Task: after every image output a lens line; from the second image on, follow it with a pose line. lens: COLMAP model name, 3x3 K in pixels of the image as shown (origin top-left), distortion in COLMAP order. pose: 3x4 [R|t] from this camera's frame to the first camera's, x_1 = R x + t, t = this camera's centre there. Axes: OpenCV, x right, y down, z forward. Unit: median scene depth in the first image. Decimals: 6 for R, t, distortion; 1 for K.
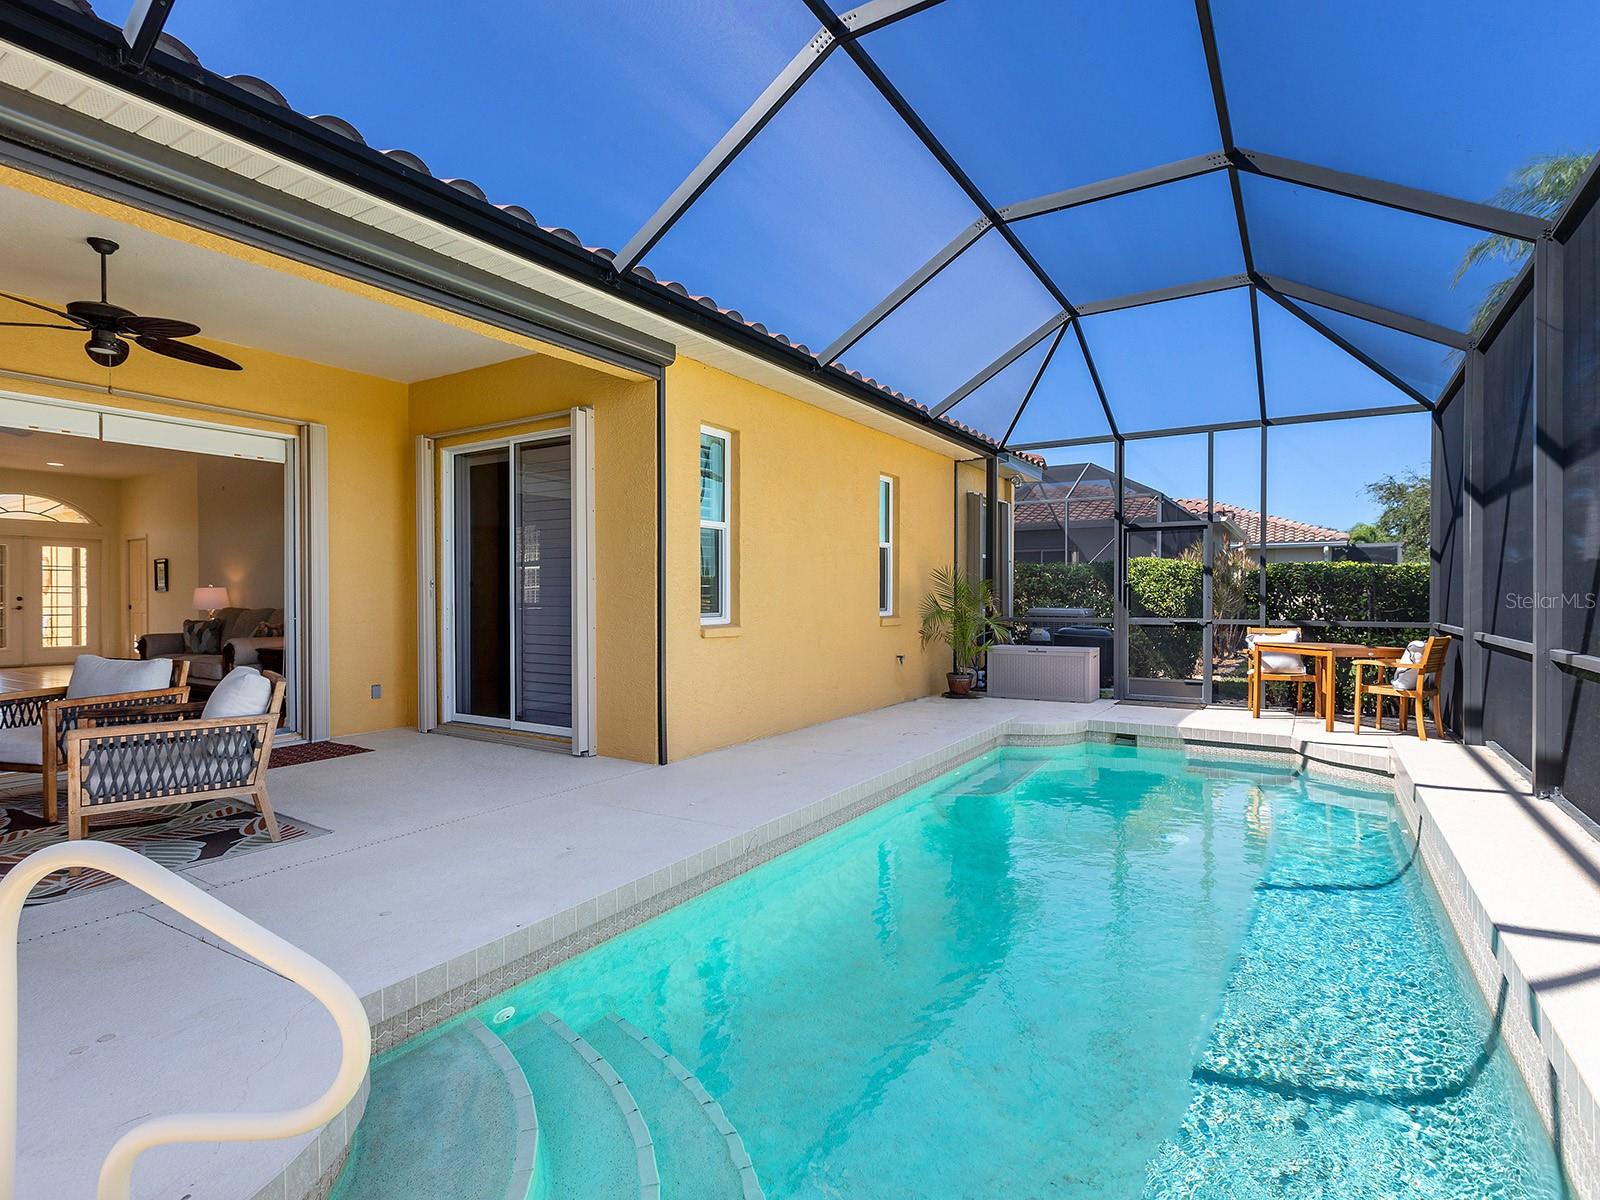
lens RADIAL K [[797.7, 0, 799.6], [0, 797.7, 606.6], [0, 0, 1]] dist [0.020343, -0.000073]
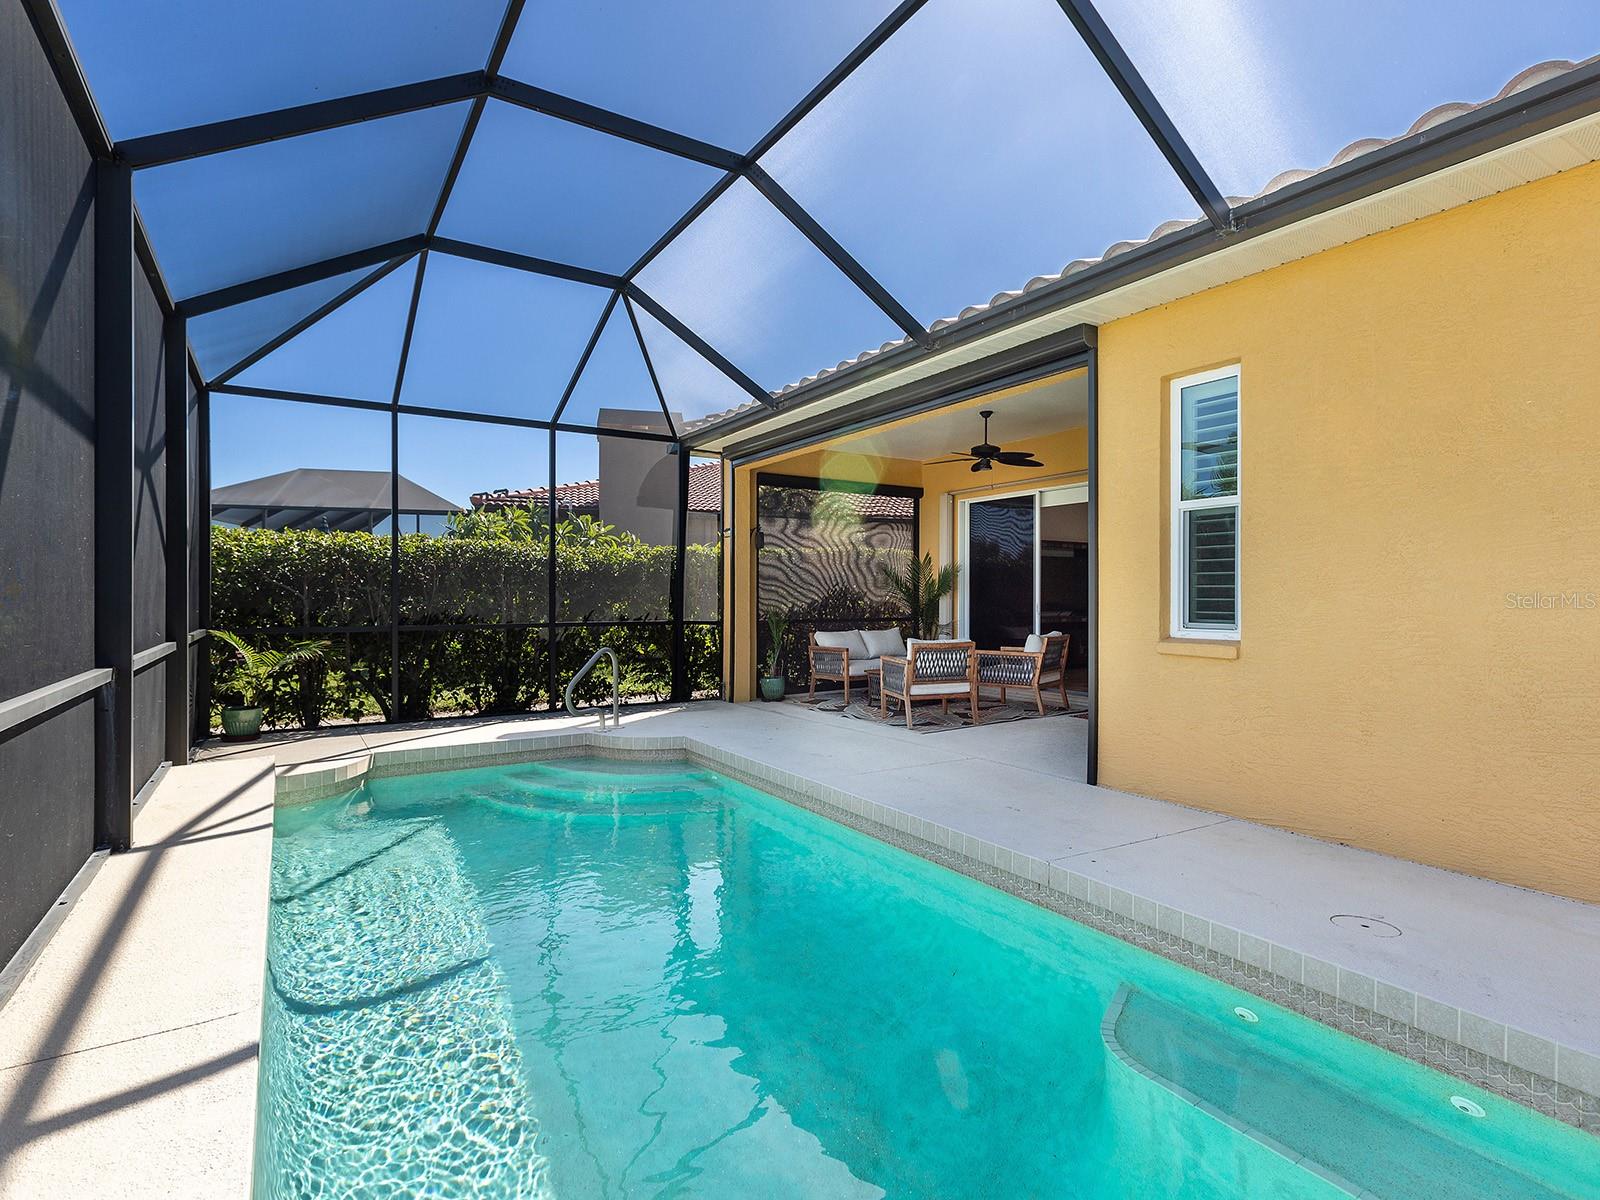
lens RADIAL K [[814.7, 0, 804.2], [0, 814.7, 584.0], [0, 0, 1]] dist [-0.000528, -0.000442]
pose [[-0.429891, -0.007496, -0.902850, 0.715148], [-0.007031, 0.999963, -0.004954, -0.020778], [0.902853, 0.004218, -0.429928, 0.974282]]
